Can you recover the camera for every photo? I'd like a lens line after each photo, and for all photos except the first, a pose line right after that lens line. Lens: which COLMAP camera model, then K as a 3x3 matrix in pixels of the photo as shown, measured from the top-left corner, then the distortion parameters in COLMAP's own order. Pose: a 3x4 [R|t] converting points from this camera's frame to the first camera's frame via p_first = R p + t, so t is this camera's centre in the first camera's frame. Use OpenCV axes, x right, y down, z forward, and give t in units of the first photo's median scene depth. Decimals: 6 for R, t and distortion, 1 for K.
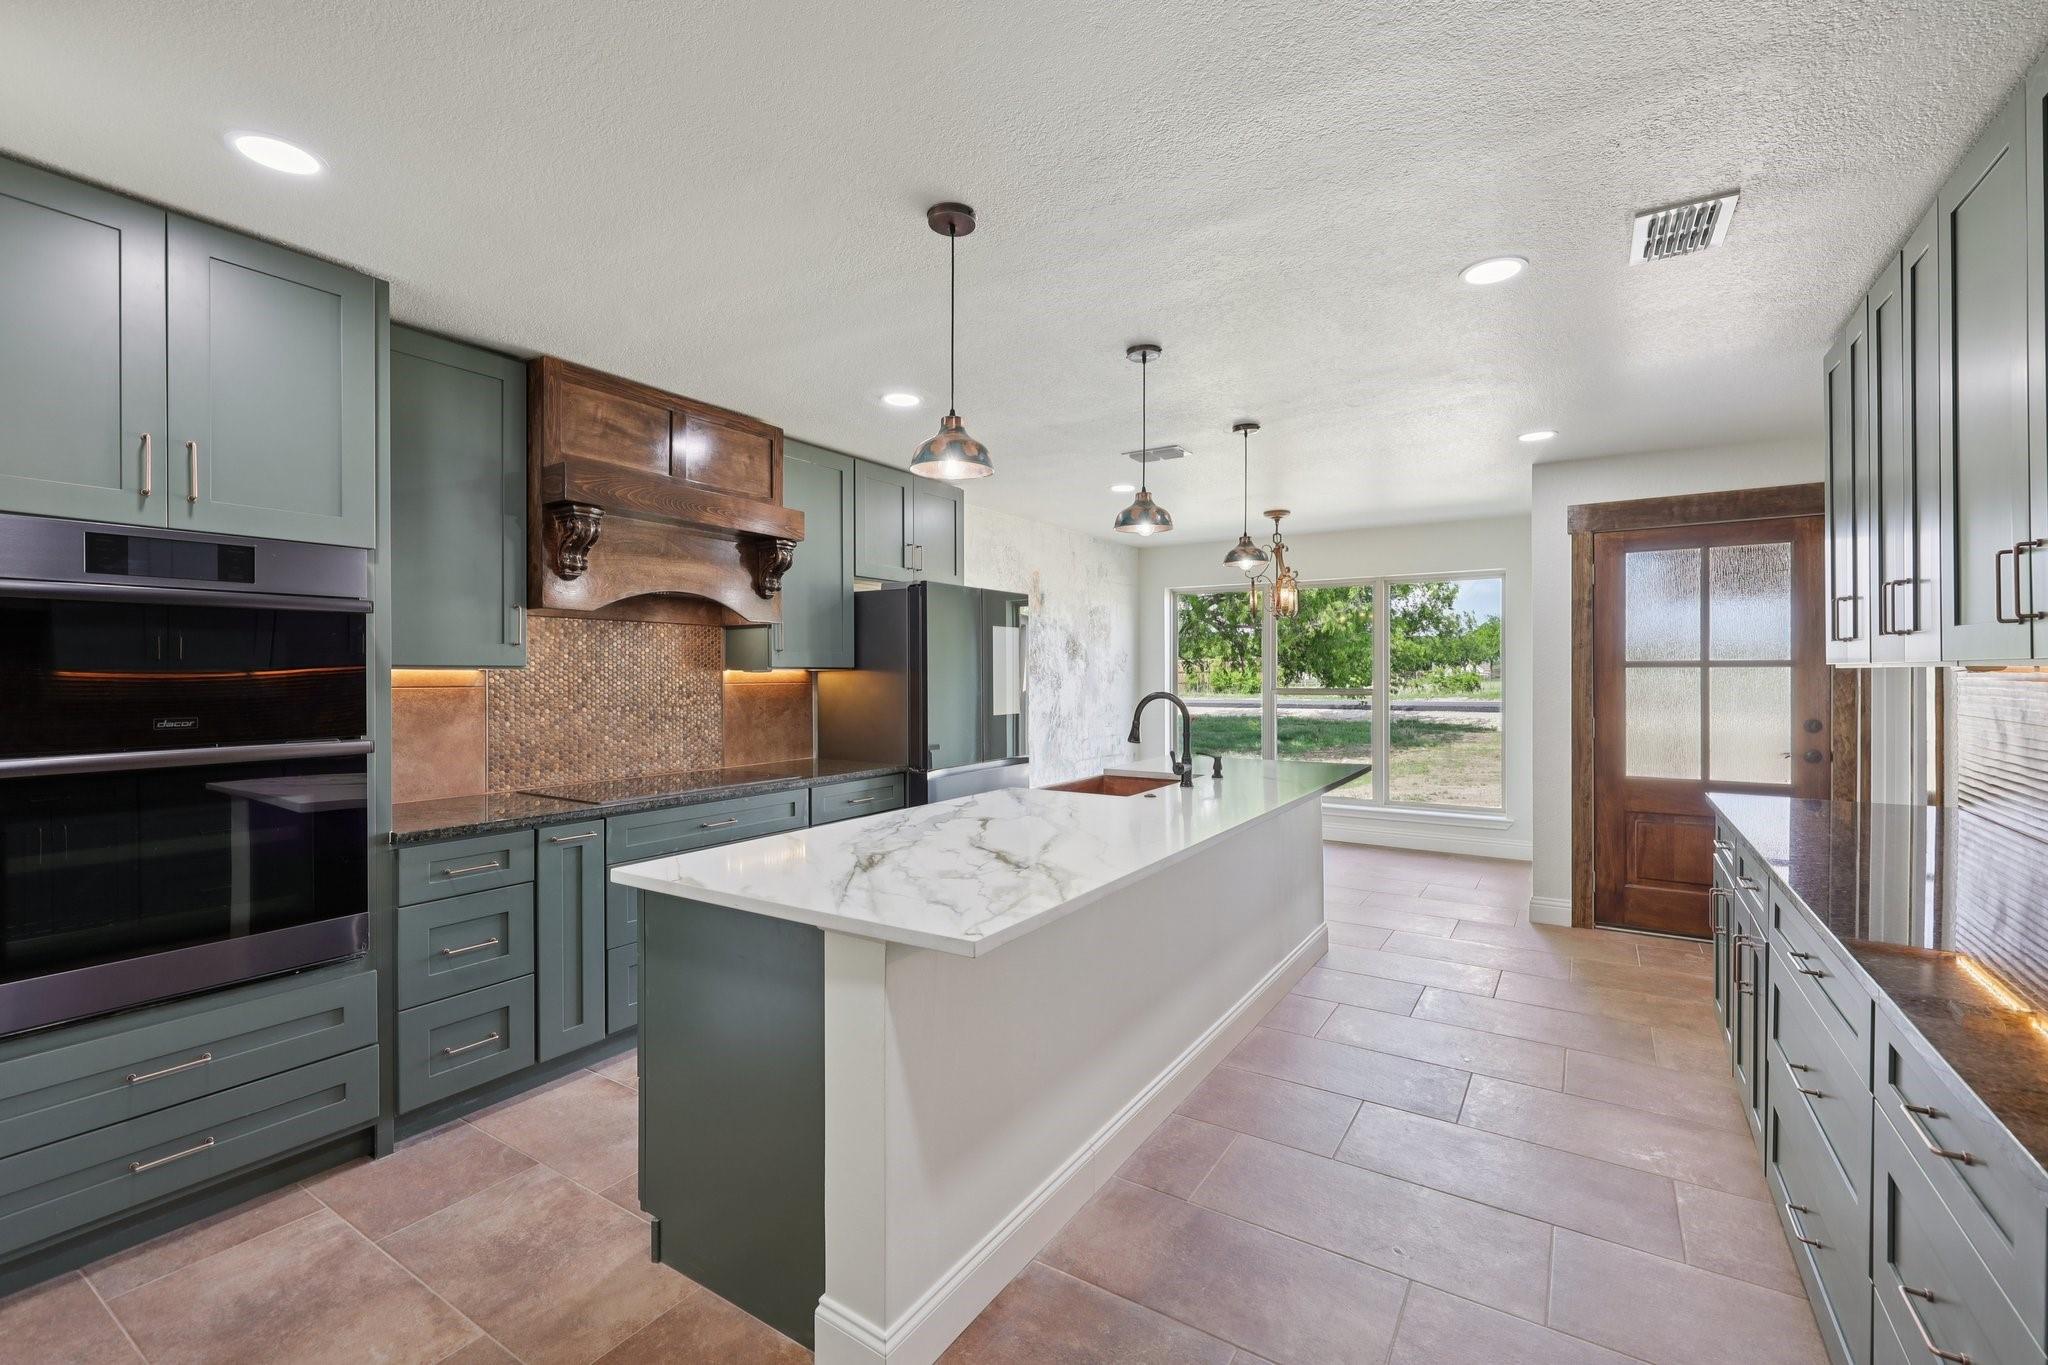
lens RADIAL K [[875.5, 0, 1026.3], [0, 875.5, 674.8], [0, 0, 1]] dist [-0.000027, 0.000037]
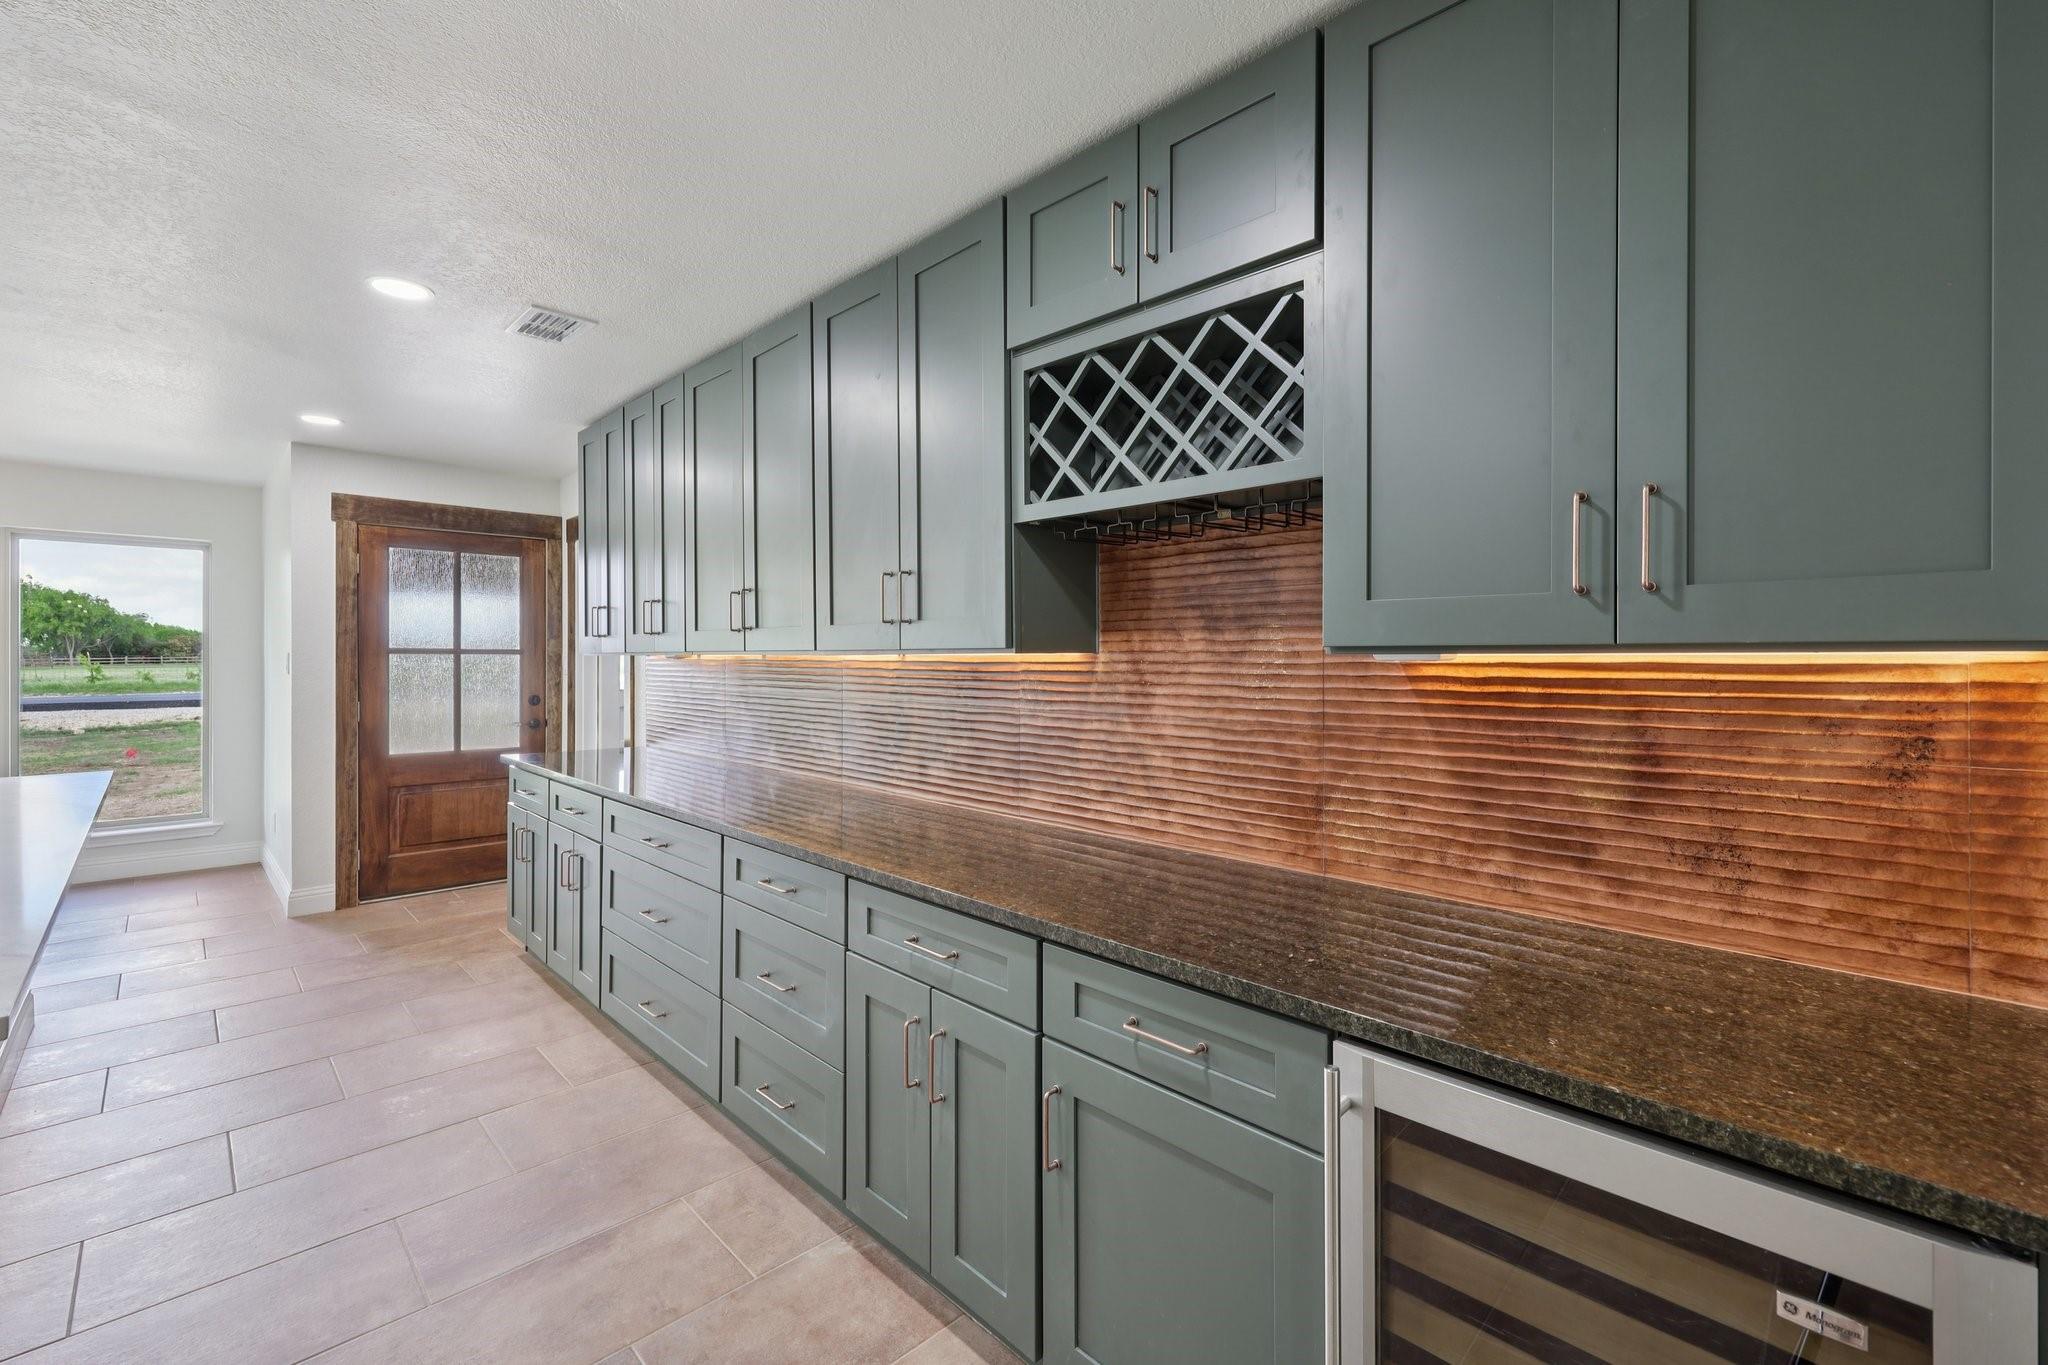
lens RADIAL K [[873.5, 0, 1027.4], [0, 873.5, 664.8], [0, 0, 1]] dist [0.000565, -0.000029]
pose [[0.217618, -0.002529, 0.976031, -0.209988], [-0.000525, 0.999996, 0.002708, 0.001974], [-0.976034, -0.001101, 0.217616, 0.001181]]
